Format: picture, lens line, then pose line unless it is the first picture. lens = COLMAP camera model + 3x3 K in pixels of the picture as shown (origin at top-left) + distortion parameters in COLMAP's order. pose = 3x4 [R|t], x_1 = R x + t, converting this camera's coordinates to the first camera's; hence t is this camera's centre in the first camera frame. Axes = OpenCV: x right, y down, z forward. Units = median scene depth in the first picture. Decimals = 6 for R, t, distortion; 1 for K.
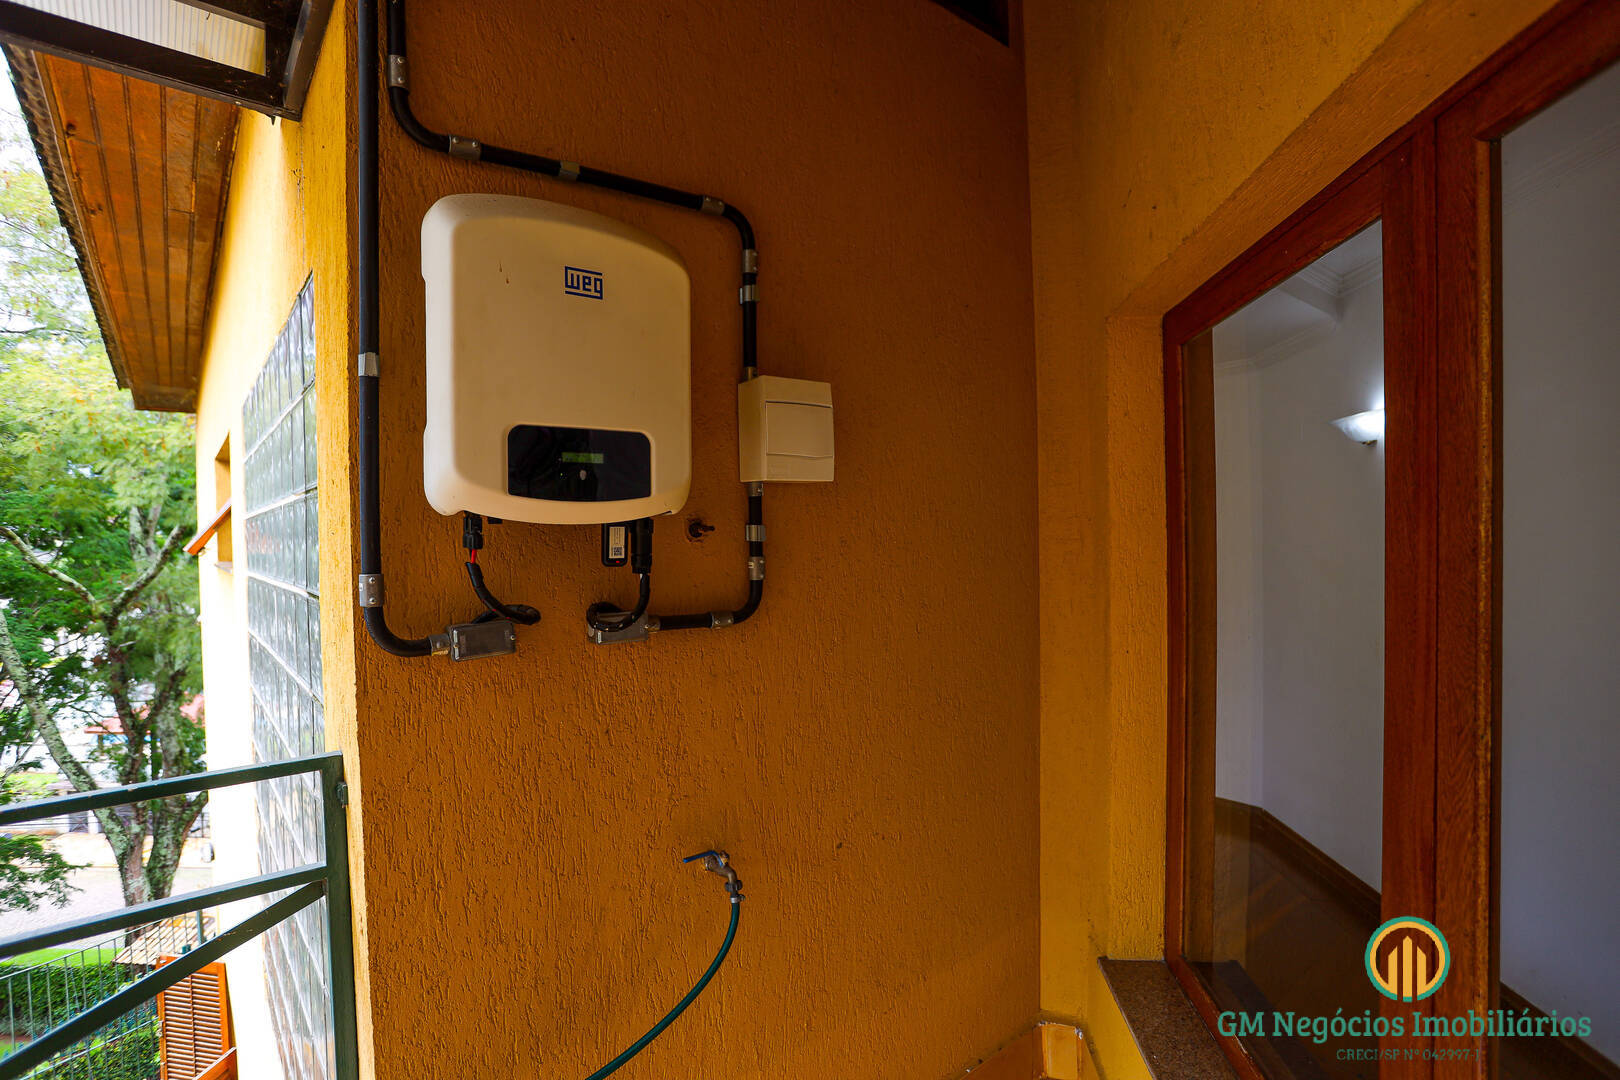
lens RADIAL K [[788.2, 0, 807.7], [0, 788.2, 550.0], [0, 0, 1]] dist [-0.072823, 0.030942]
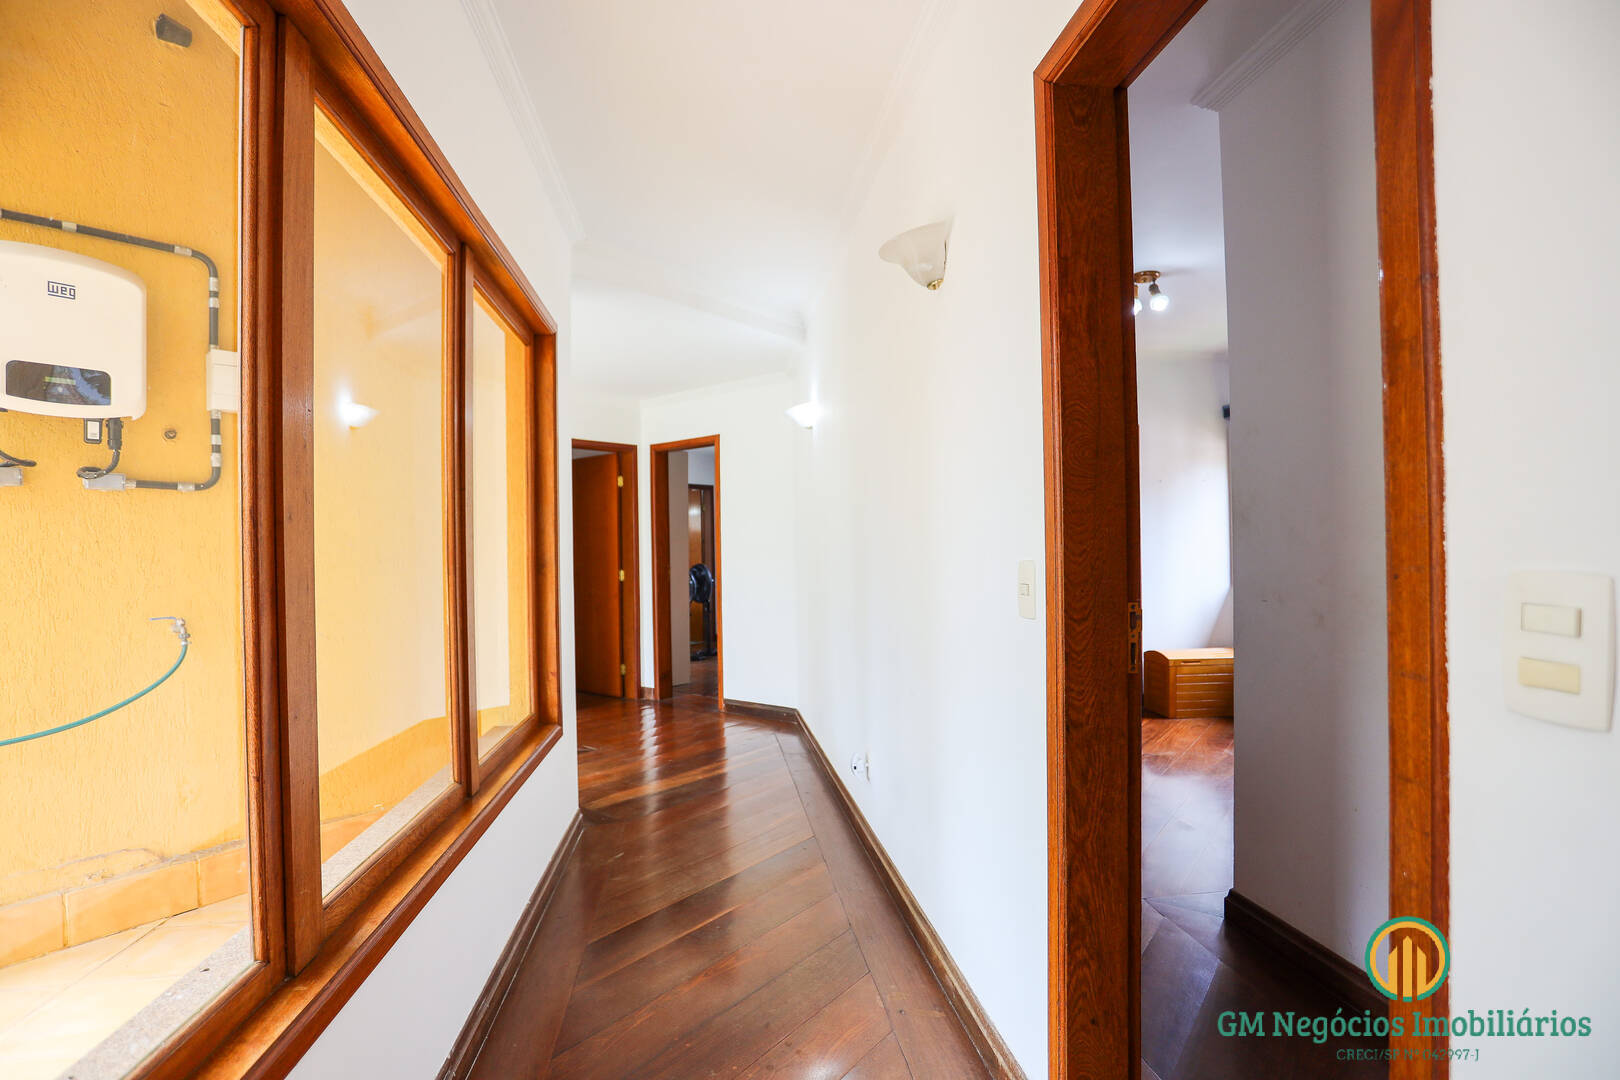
lens RADIAL K [[788.2, 0, 807.7], [0, 788.2, 550.0], [0, 0, 1]] dist [-0.072823, 0.030942]
pose [[0.976486, 0.006294, 0.215490, 0.905009], [-0.000989, 0.999694, -0.024717, 0.279352], [-0.215580, 0.023922, 0.976193, -0.979831]]
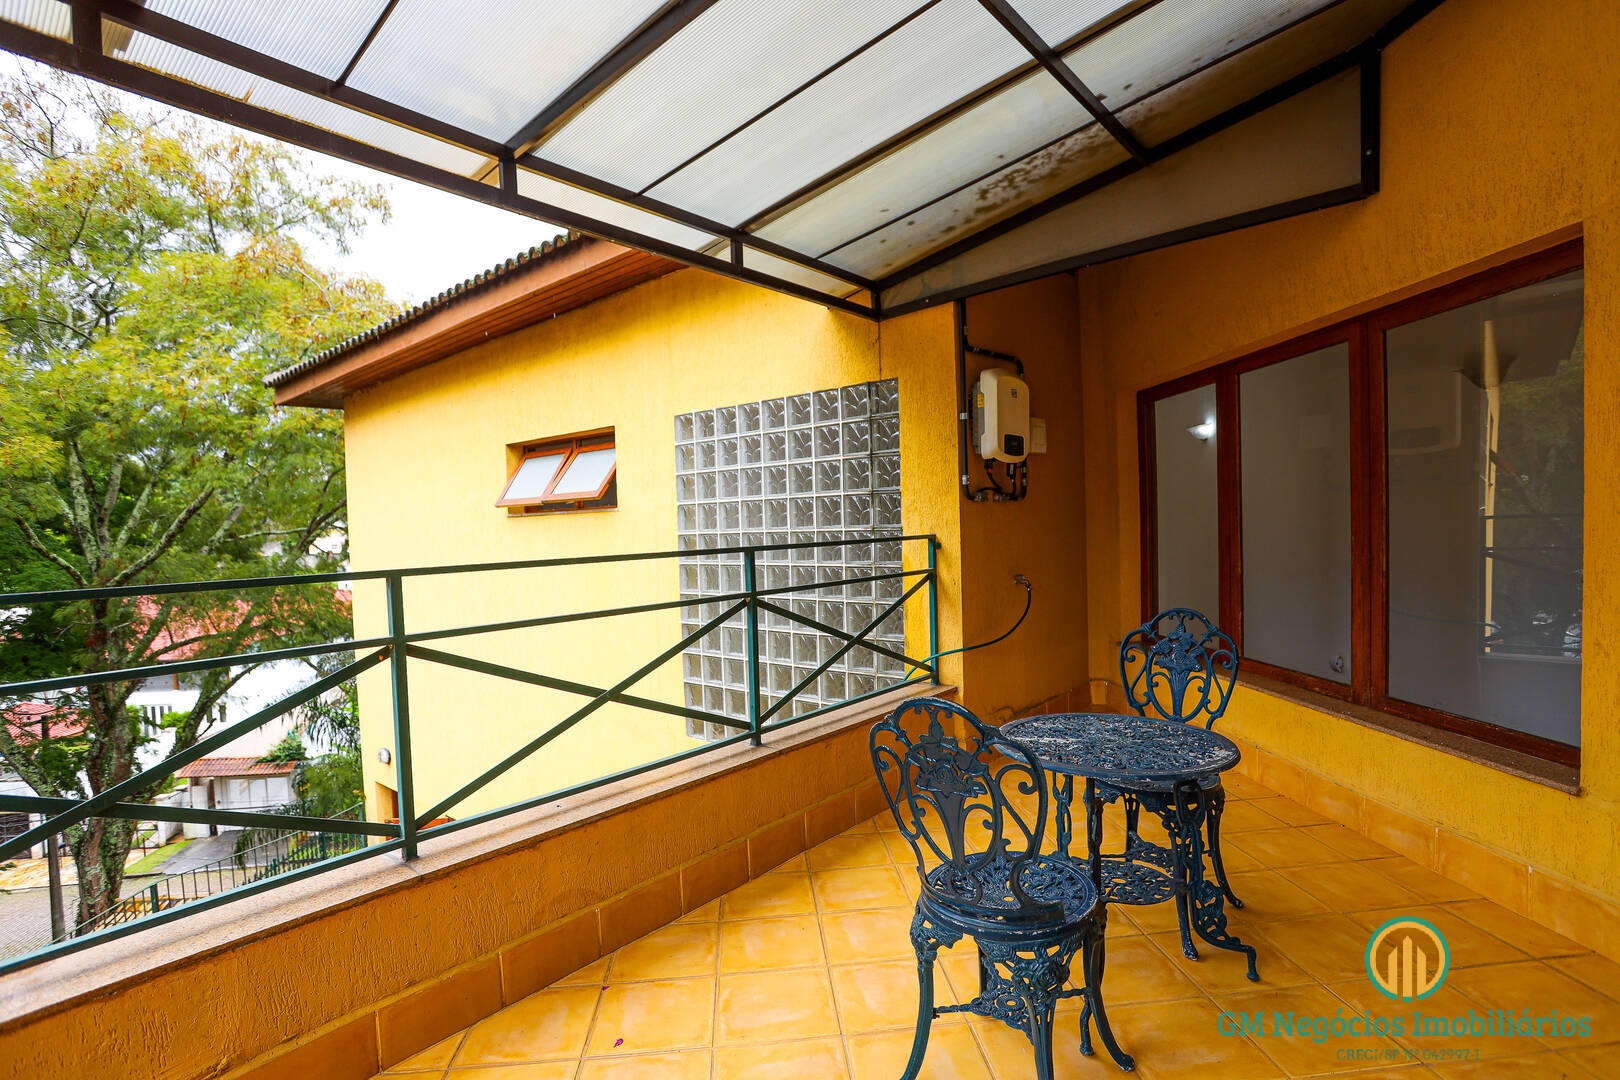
lens RADIAL K [[788.2, 0, 807.7], [0, 788.2, 550.0], [0, 0, 1]] dist [-0.072823, 0.030942]
pose [[0.985465, -0.016939, 0.169031, -1.464508], [0.015511, 0.999832, 0.009764, 0.254510], [-0.169168, -0.007000, 0.985562, -1.881891]]
